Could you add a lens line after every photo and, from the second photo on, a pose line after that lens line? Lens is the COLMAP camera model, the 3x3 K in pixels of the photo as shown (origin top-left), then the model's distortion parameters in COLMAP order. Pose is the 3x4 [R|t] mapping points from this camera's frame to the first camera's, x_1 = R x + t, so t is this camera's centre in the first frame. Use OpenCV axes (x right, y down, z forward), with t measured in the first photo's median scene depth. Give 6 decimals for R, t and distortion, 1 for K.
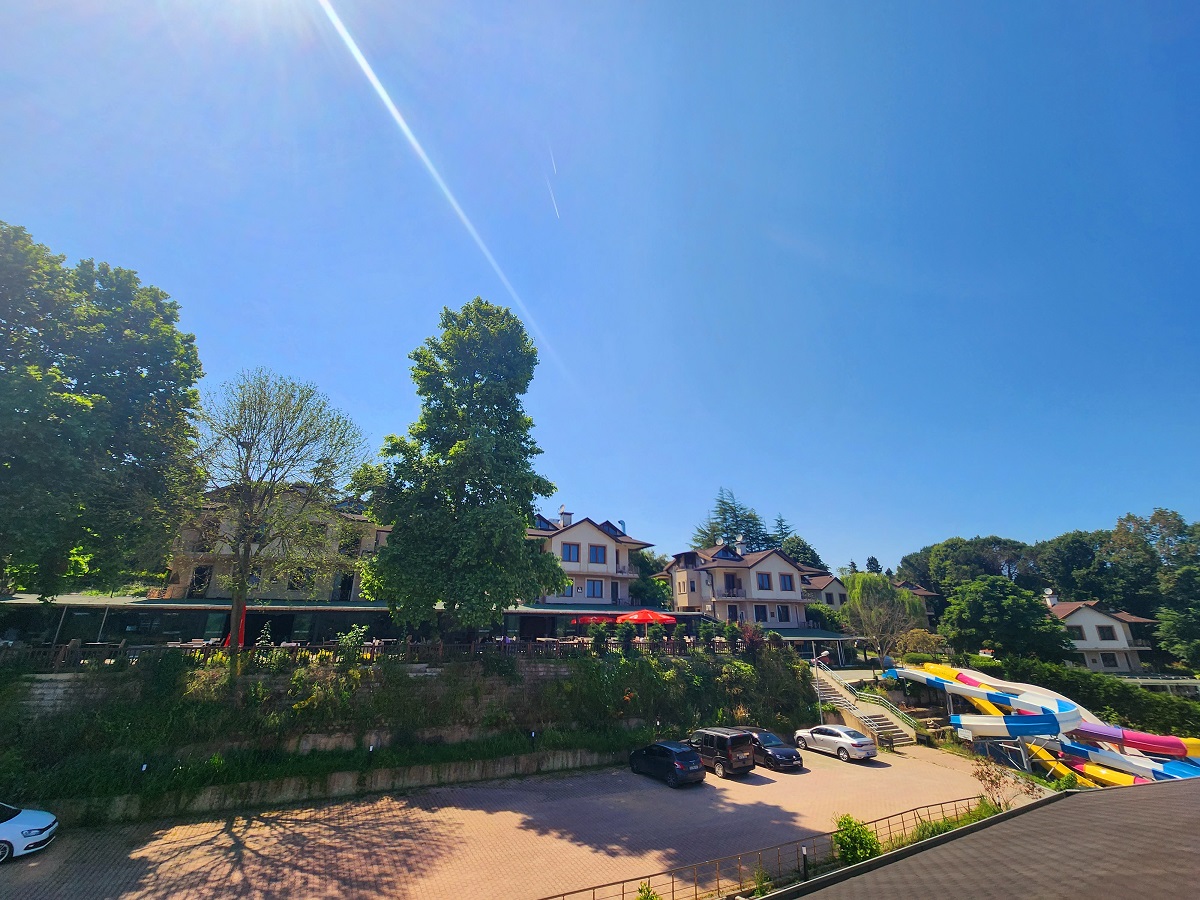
lens RADIAL K [[494.4, 0, 604.8], [0, 494.4, 454.2], [0, 0, 1]] dist [0.002400, -0.000699]
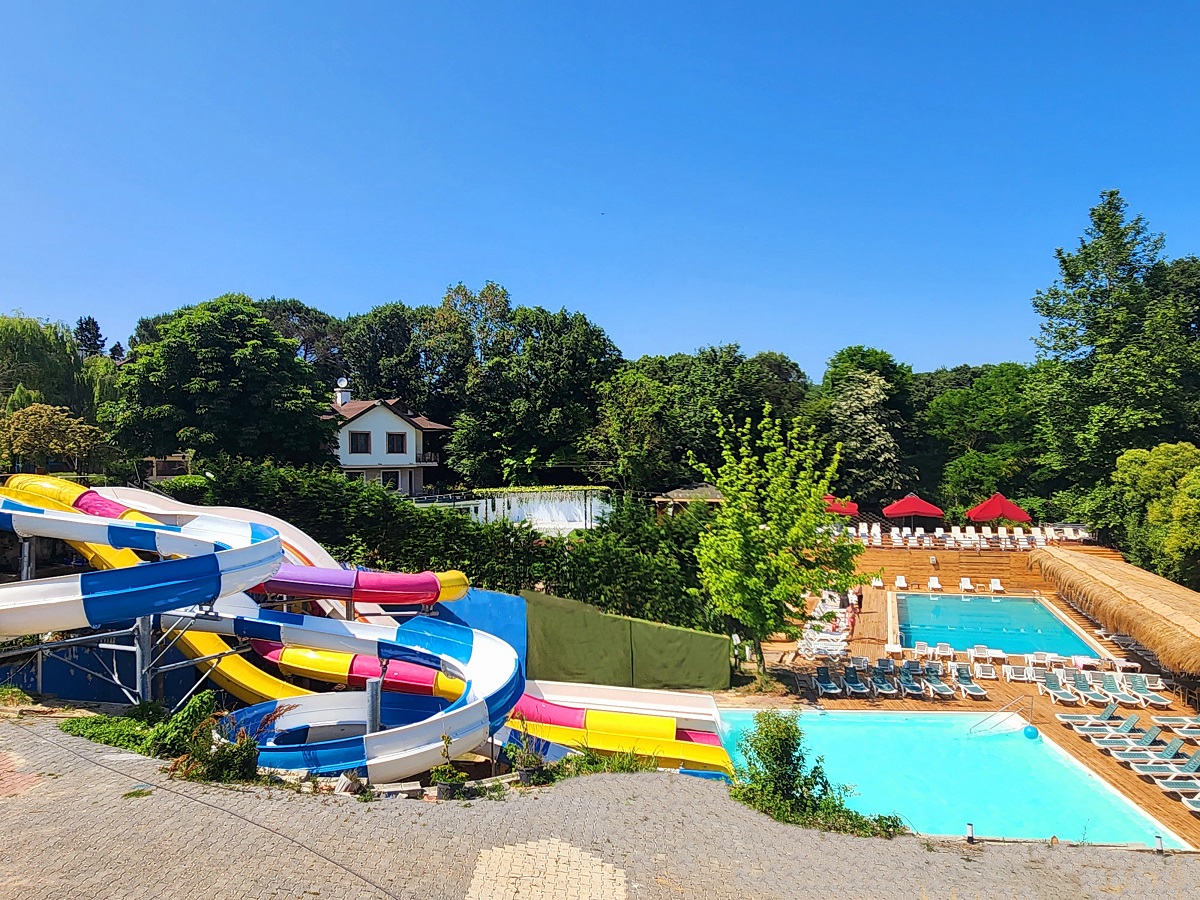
lens RADIAL K [[815.3, 0, 603.7], [0, 815.3, 454.2], [0, 0, 1]] dist [0.008886, -0.007135]
pose [[0.541800, 0.003051, 0.840502, 0.233932], [-0.264471, 0.949818, 0.167033, 0.115728], [-0.797815, -0.312787, 0.515418, 0.199470]]
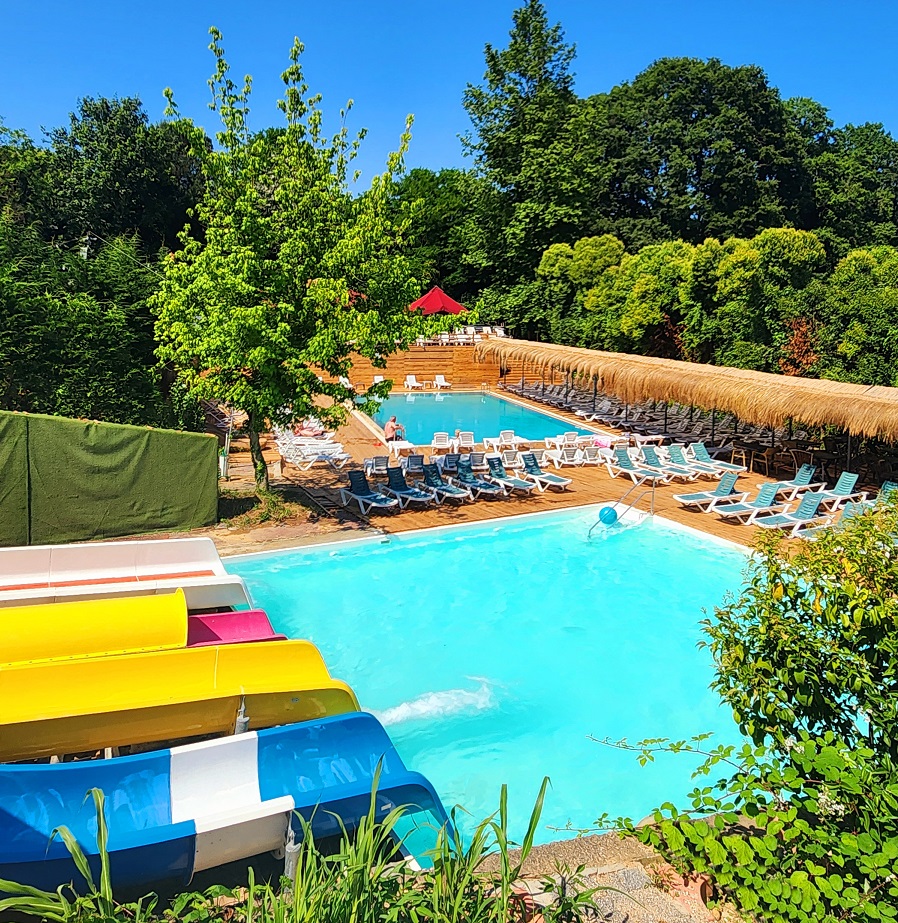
lens RADIAL K [[799.1, 0, 450.7], [0, 799.1, 307.1], [0, 0, 1]] dist [0.007269, 0.000619]
pose [[-0.016598, -0.003678, 0.999855, 0.403253], [-0.337745, 0.941235, -0.002144, 0.211834], [-0.941091, -0.337731, -0.016865, 0.299486]]
